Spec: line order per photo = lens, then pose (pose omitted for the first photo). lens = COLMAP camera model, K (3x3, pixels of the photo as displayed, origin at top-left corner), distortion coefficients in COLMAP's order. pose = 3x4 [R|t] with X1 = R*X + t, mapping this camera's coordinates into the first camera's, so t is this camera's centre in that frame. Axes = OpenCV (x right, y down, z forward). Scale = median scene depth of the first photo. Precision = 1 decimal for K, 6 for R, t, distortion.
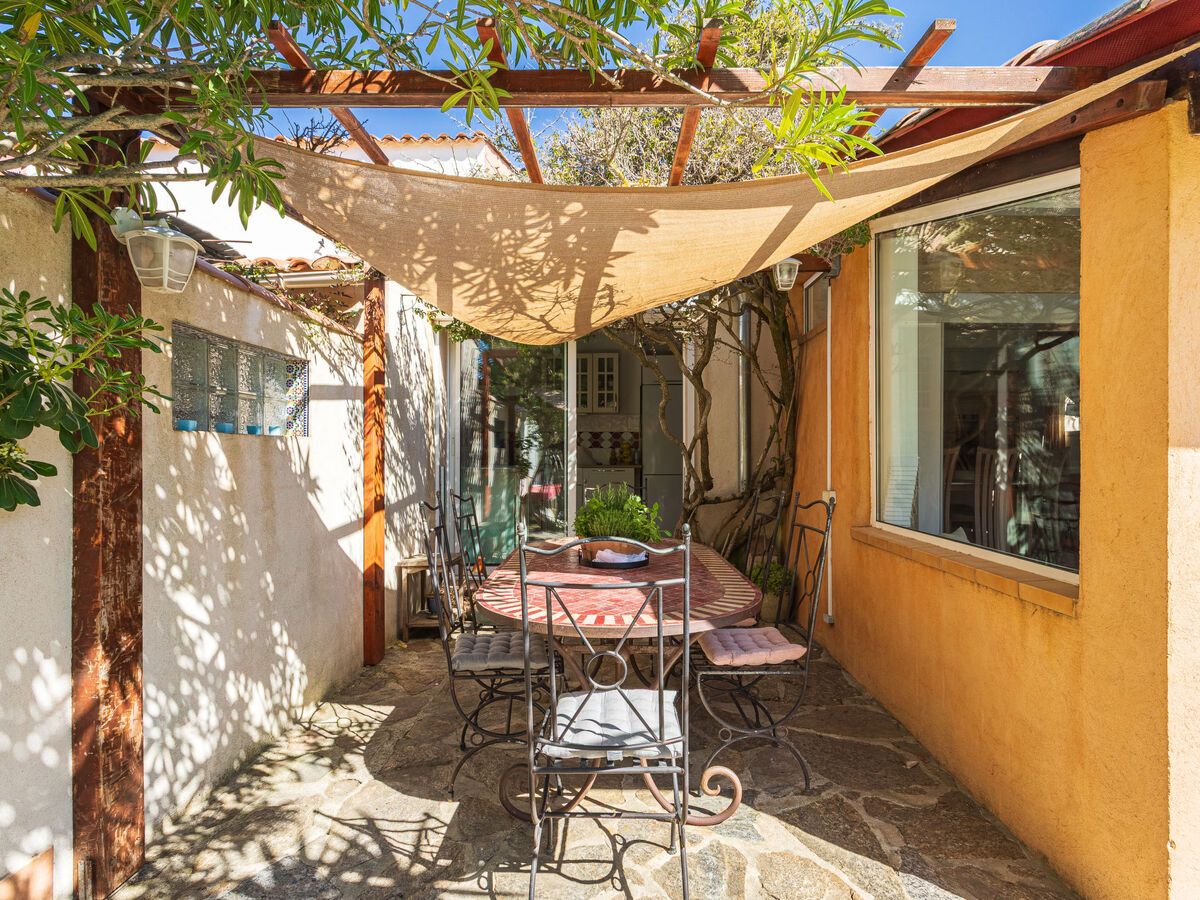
lens RADIAL K [[657.8, 0, 600.0], [0, 657.8, 450.0], [0, 0, 1]] dist [0.016132, 0.000914]
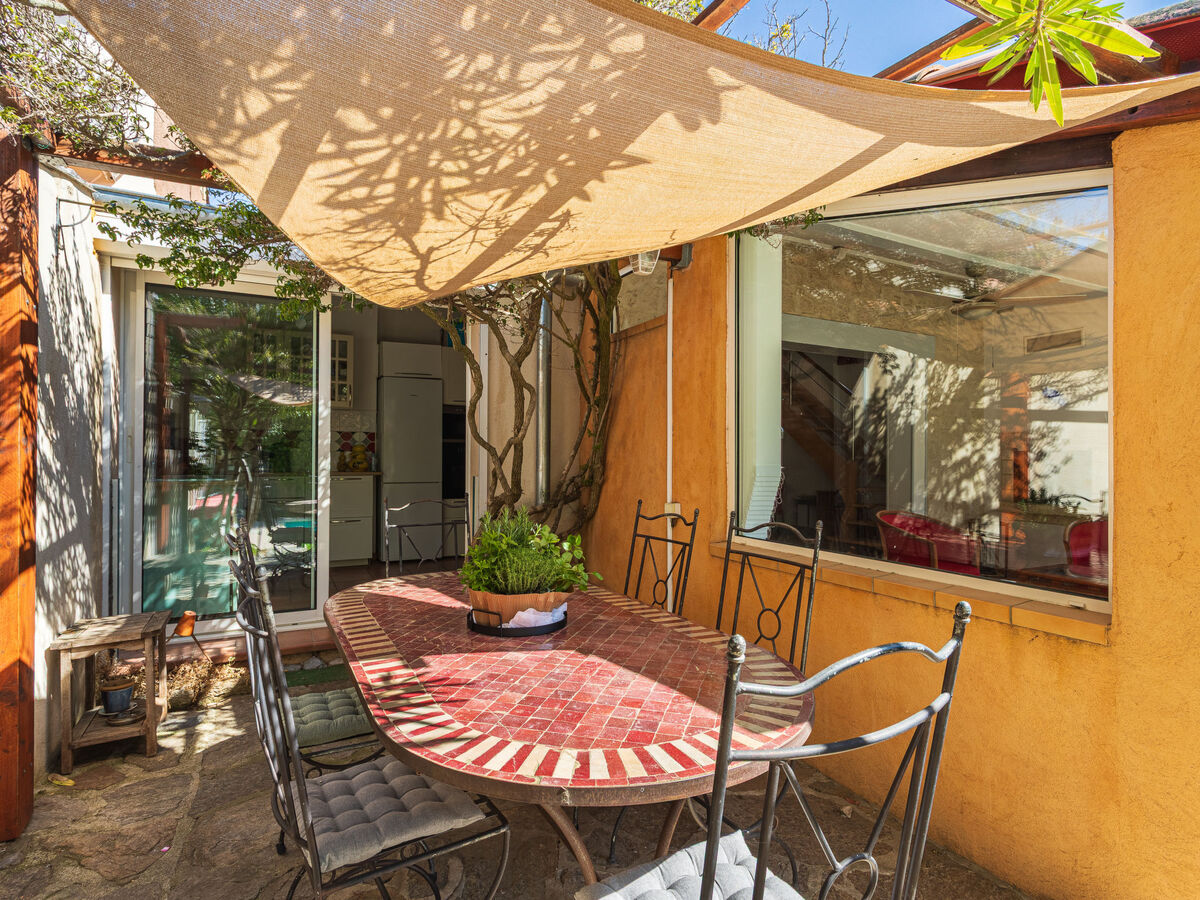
lens RADIAL K [[639.7, 0, 604.1], [0, 639.7, 450.7], [0, 0, 1]] dist [-0.001208, 0.003543]
pose [[0.872007, 0.002691, 0.489486, -0.176049], [-0.002919, 0.999996, -0.000297, -0.010305], [-0.489485, -0.001169, 0.872011, 0.285598]]
